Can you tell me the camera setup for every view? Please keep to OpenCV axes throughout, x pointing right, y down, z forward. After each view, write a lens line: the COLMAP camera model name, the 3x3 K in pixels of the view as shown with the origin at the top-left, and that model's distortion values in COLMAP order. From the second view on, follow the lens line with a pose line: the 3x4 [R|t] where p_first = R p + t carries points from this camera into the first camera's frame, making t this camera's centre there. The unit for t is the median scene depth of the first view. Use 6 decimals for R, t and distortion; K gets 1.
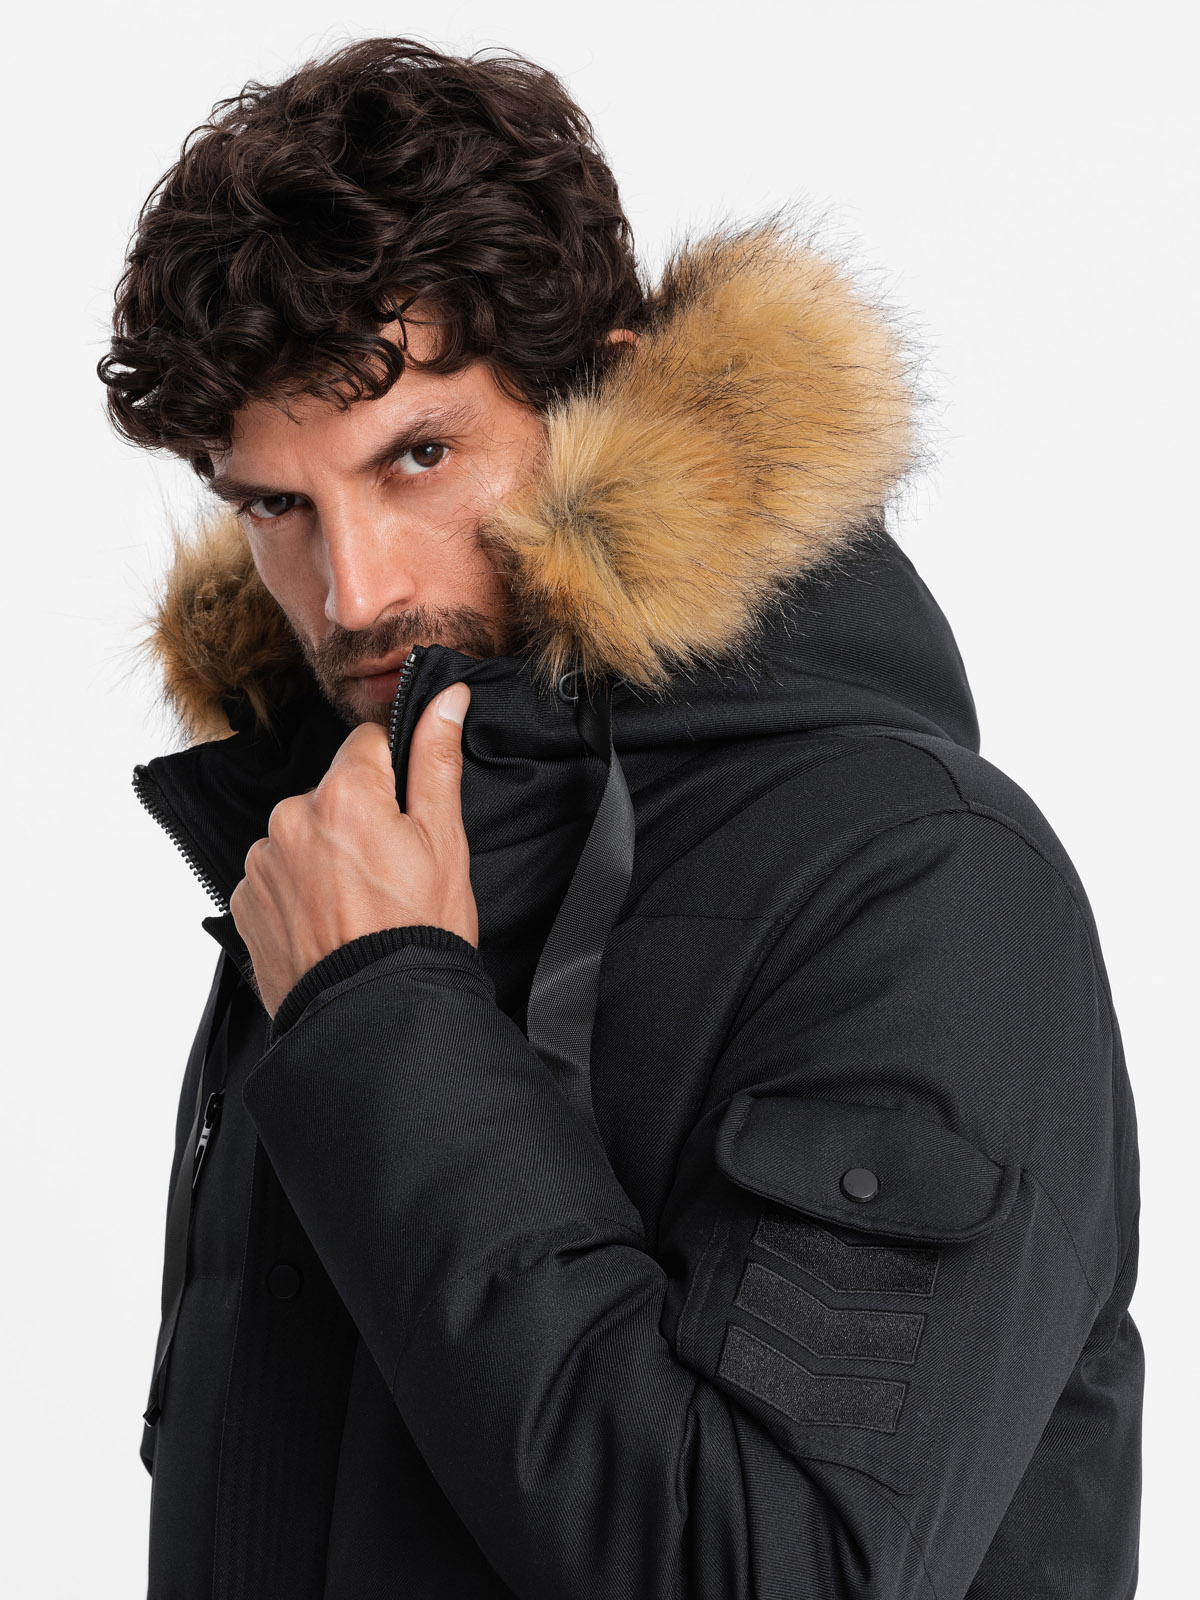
lens RADIAL K [[3999.2, 0, 595.1], [0, 3999.2, 797.1], [0, 0, 1]] dist [-0.040524, 0.000000]
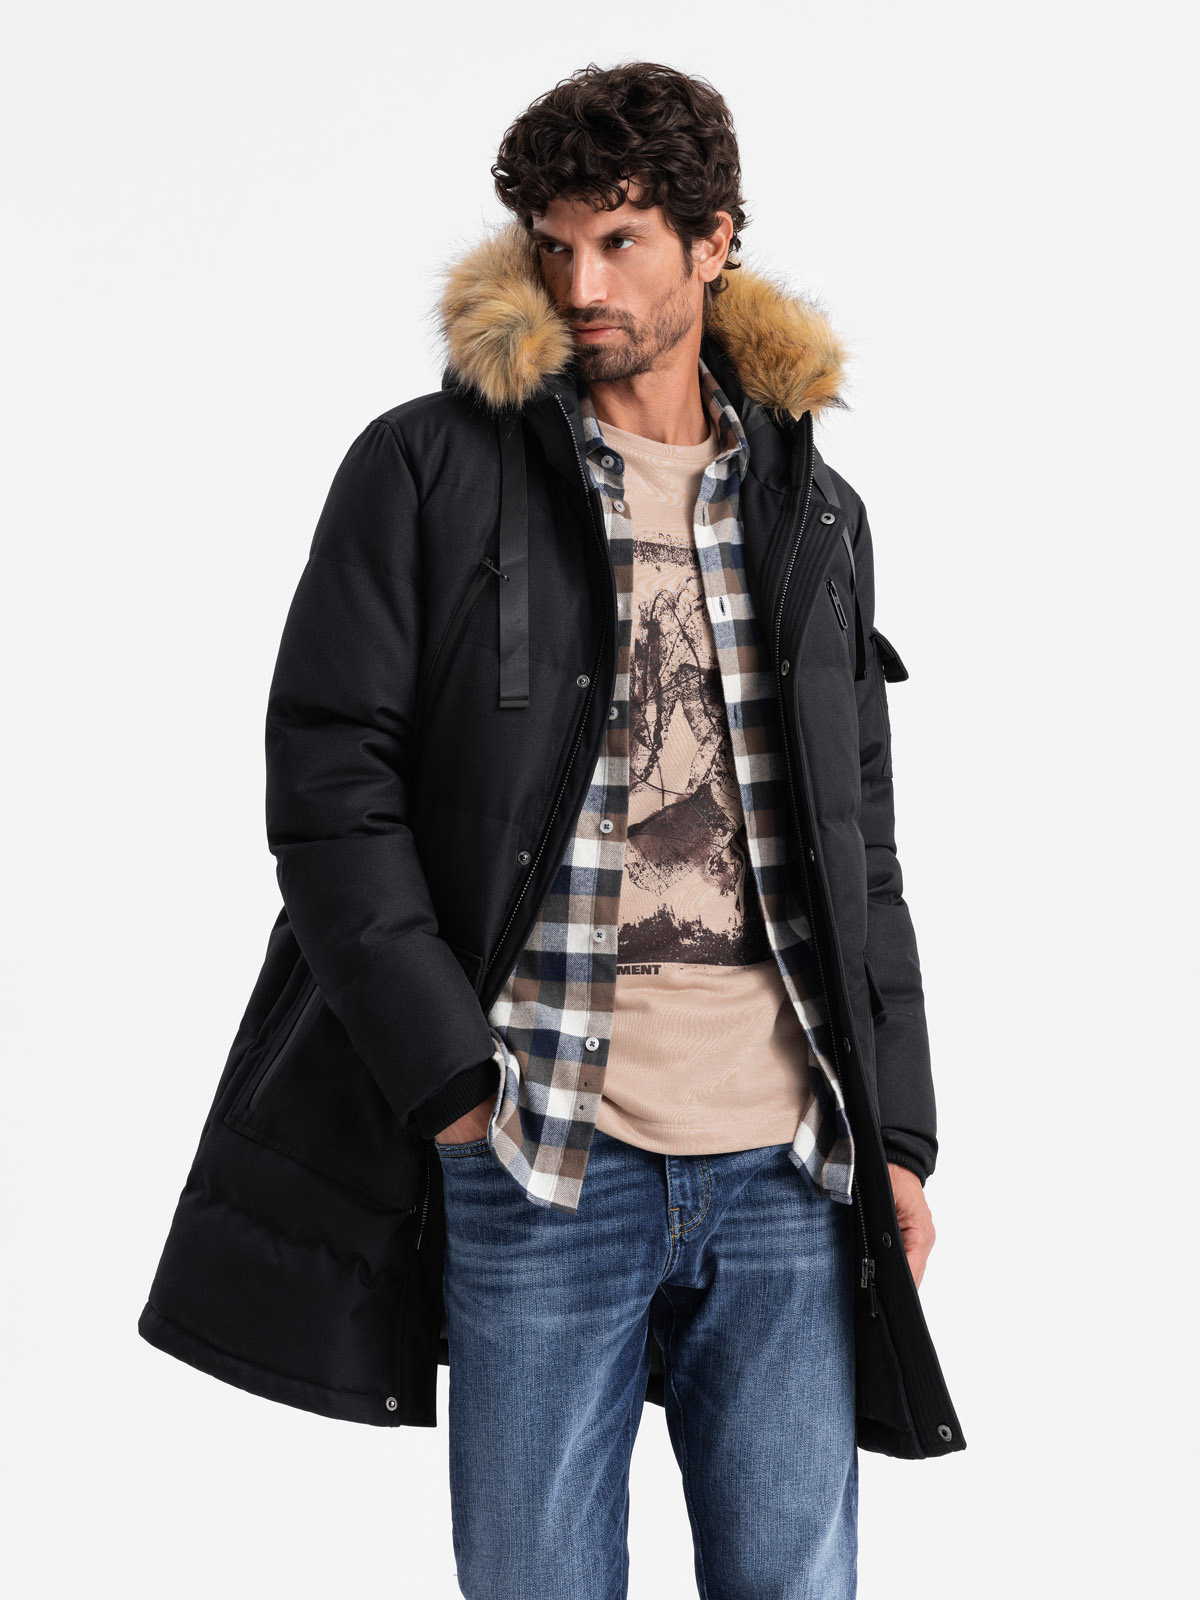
lens RADIAL K [[3999.2, 0, 605.2], [0, 3999.2, 801.5], [0, 0, 1]] dist [-0.040524, 0.000000]
pose [[0.965001, 0.261324, -0.021978, 0.081421], [-0.260683, 0.965011, 0.028256, 0.163171], [0.028593, -0.021538, 0.999359, -1.302603]]
